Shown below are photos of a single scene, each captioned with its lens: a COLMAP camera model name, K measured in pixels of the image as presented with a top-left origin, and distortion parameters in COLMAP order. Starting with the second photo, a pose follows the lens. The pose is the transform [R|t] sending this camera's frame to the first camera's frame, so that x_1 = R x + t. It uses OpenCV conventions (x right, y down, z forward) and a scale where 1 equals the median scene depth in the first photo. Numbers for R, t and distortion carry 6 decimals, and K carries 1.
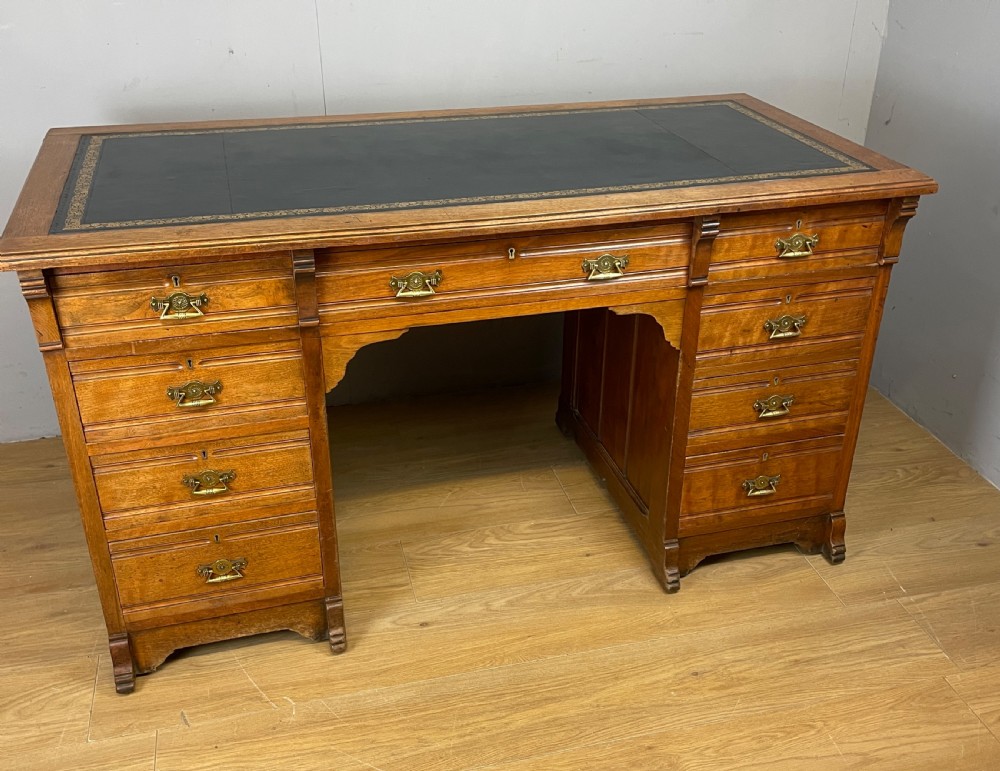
lens RADIAL K [[1000.1, 0, 514.8], [0, 1000.1, 397.3], [0, 0, 1]] dist [0.121981, -0.183893]
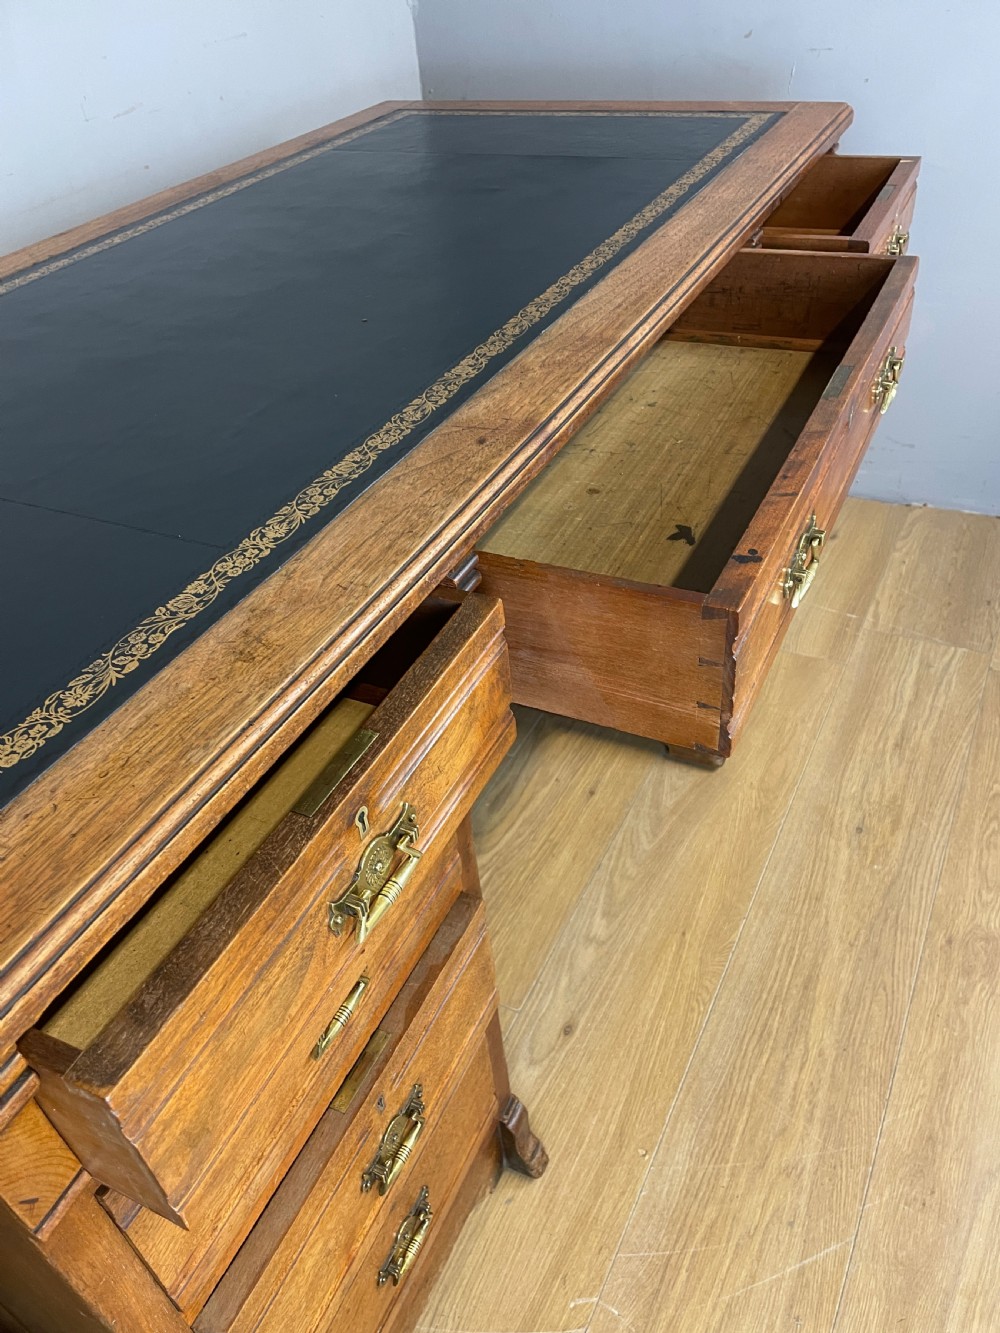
lens RADIAL K [[1012.8, 0, 512.2], [0, 1012.8, 671.1], [0, 0, 1]] dist [0.092520, -0.117005]
pose [[0.659059, -0.516576, 0.546617, -0.380728], [0.431568, 0.854988, 0.287654, -0.179724], [-0.615946, 0.046322, 0.786425, 0.564735]]
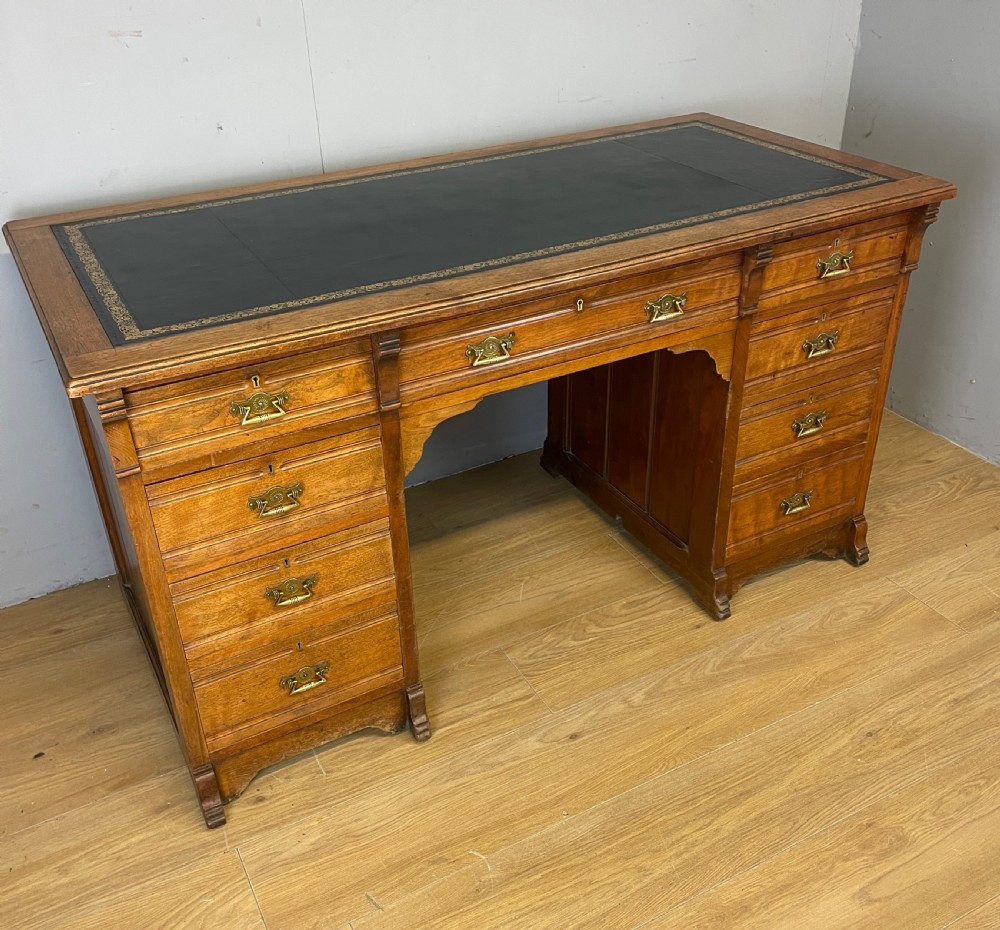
lens RADIAL K [[997.2, 0, 495.9], [0, 997.2, 470.3], [0, 0, 1]] dist [0.111840, -0.166987]
pose [[0.976678, -0.142109, 0.160952, -0.237983], [0.134587, 0.989274, 0.056769, -0.048830], [-0.167293, -0.033783, 0.985328, 0.061370]]
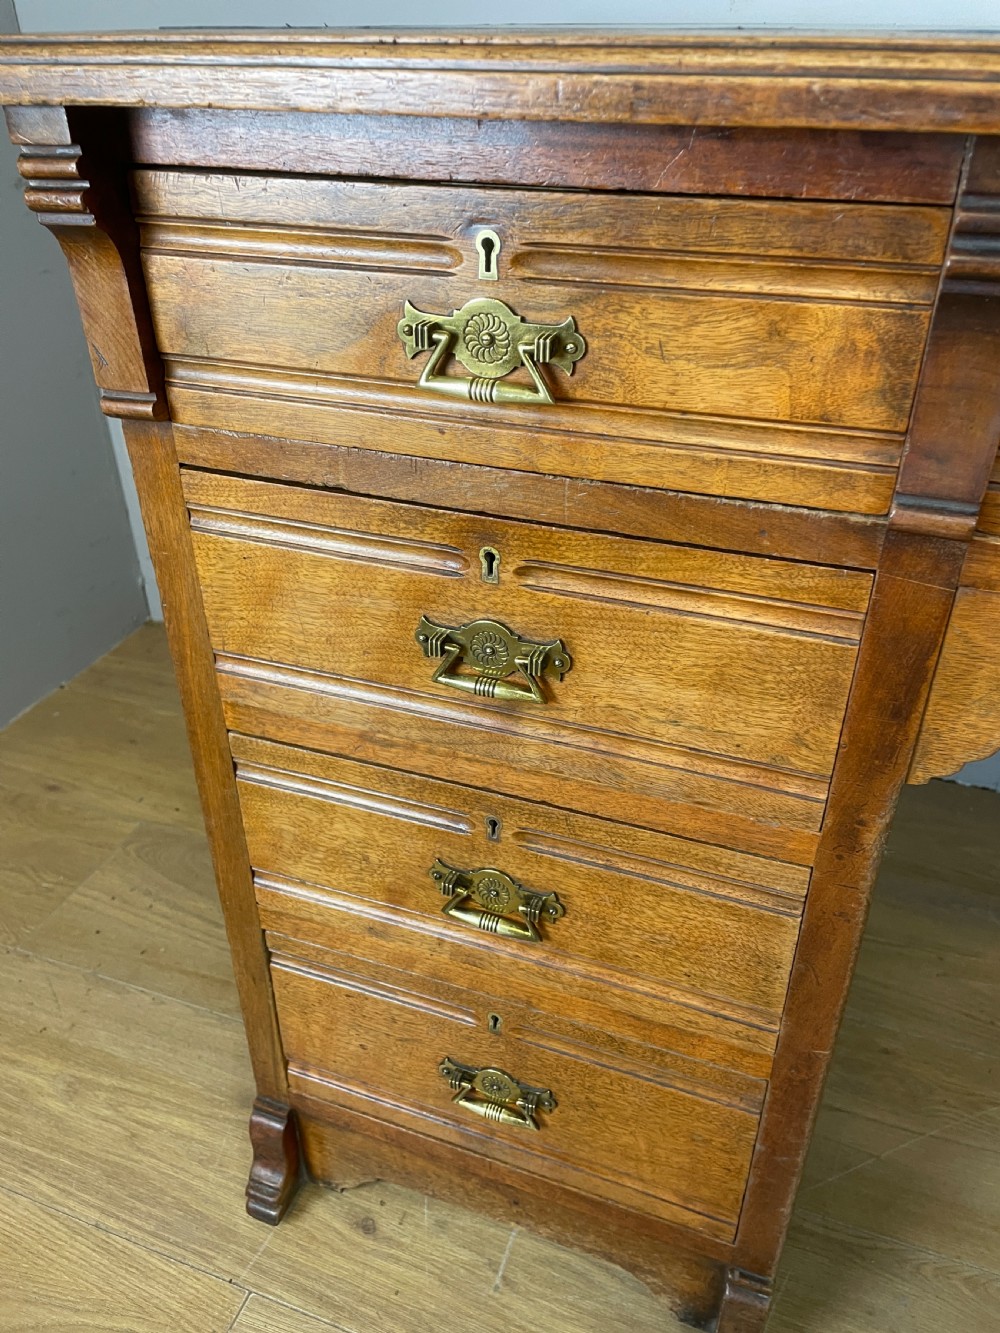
lens RADIAL K [[1029.9, 0, 500.0], [0, 1029.9, 666.5], [0, 0, 1]] dist [0.093369, -0.117917]
pose [[0.803128, 0.306737, -0.510781, -0.132511], [-0.273451, 0.951436, 0.141400, -0.042140], [0.529349, 0.026111, 0.848002, 0.652719]]
